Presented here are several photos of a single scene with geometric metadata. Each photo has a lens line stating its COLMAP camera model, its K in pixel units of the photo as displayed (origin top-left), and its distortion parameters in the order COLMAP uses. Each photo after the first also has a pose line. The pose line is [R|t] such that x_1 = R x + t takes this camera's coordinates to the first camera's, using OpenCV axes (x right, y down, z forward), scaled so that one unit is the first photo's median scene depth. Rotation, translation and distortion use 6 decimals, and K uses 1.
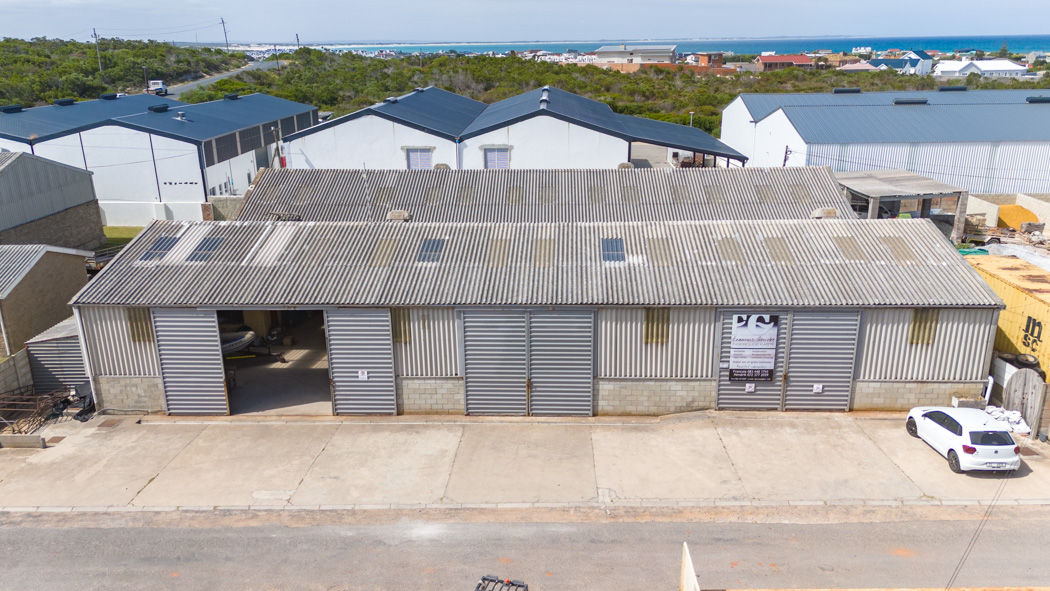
lens RADIAL K [[781.1, 0, 525.0], [0, 781.1, 295.5], [0, 0, 1]] dist [0.071671, -0.062895]
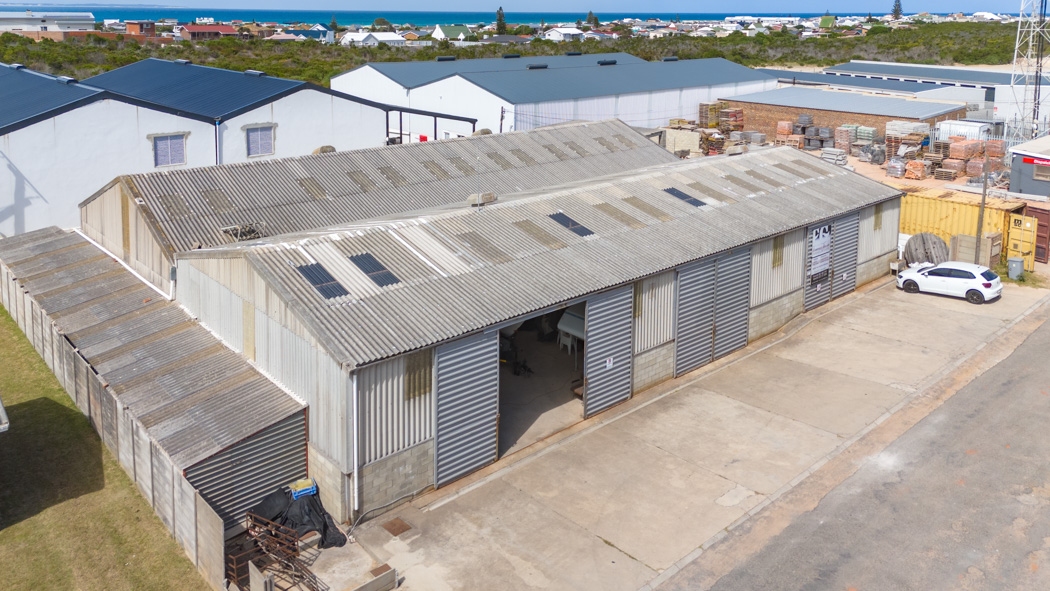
lens RADIAL K [[810.6, 0, 482.7], [0, 810.6, 132.2], [0, 0, 1]] dist [0.034415, -0.006148]
pose [[0.738691, -0.083518, 0.668850, -0.931704], [0.191075, 0.977536, -0.088964, -0.107947], [-0.646394, 0.193517, 0.738055, 0.332037]]
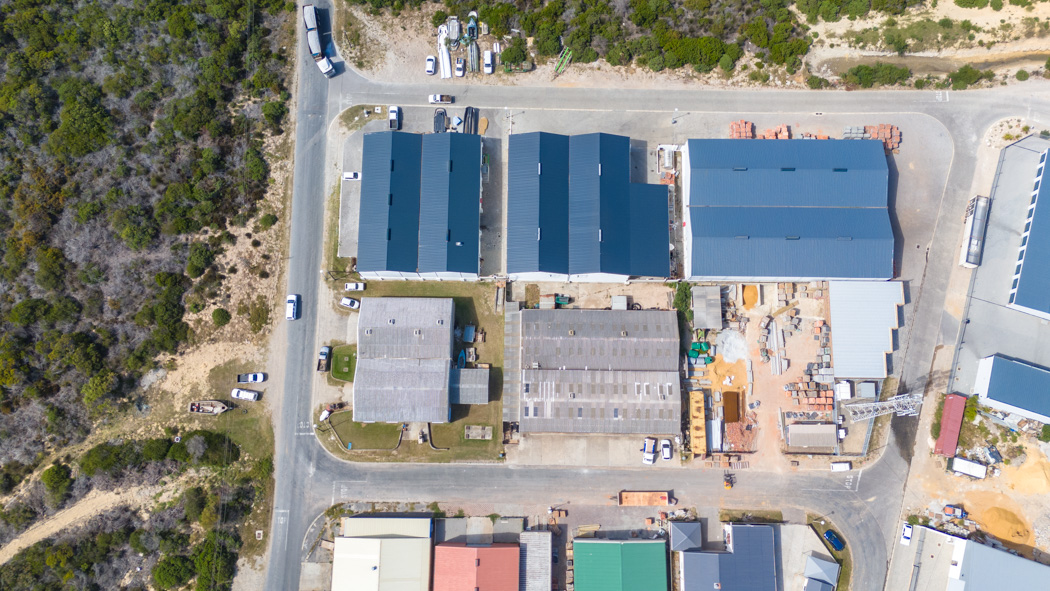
lens RADIAL K [[781.1, 0, 525.0], [0, 781.1, 295.5], [0, 0, 1]] dist [0.071671, -0.062895]
pose [[0.999760, -0.021005, 0.006220, -0.531857], [0.004994, 0.494985, 0.868887, -5.225859], [-0.021330, -0.868647, 0.494971, -0.912392]]
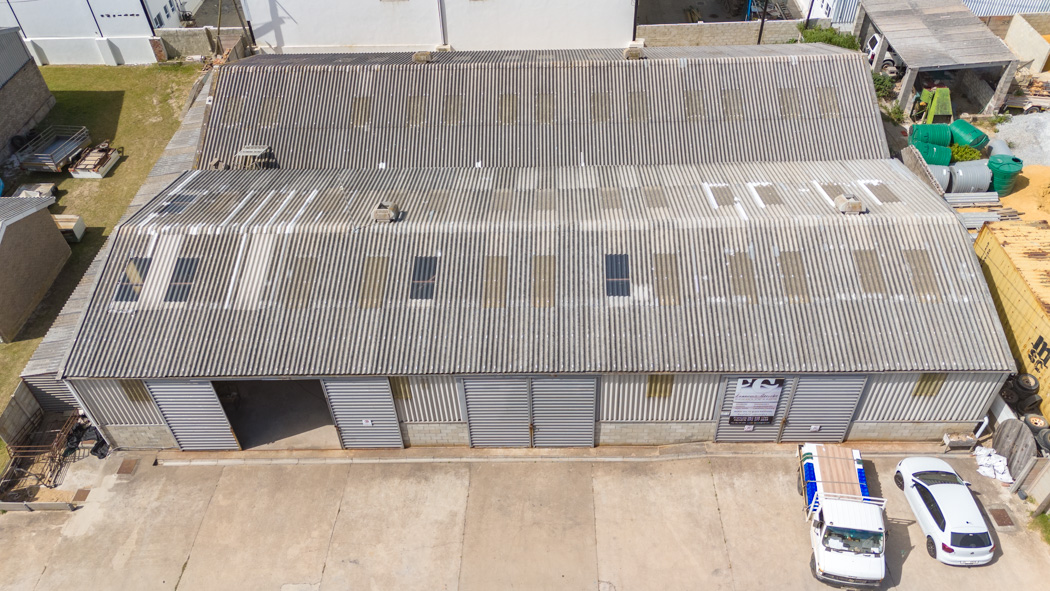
lens RADIAL K [[781.1, 0, 525.0], [0, 781.1, 295.5], [0, 0, 1]] dist [0.071671, -0.062895]
pose [[0.999627, -0.027300, 0.000824, 0.000298], [0.024327, 0.903681, 0.427515, -0.470456], [-0.012416, -0.427336, 0.904008, 0.151792]]
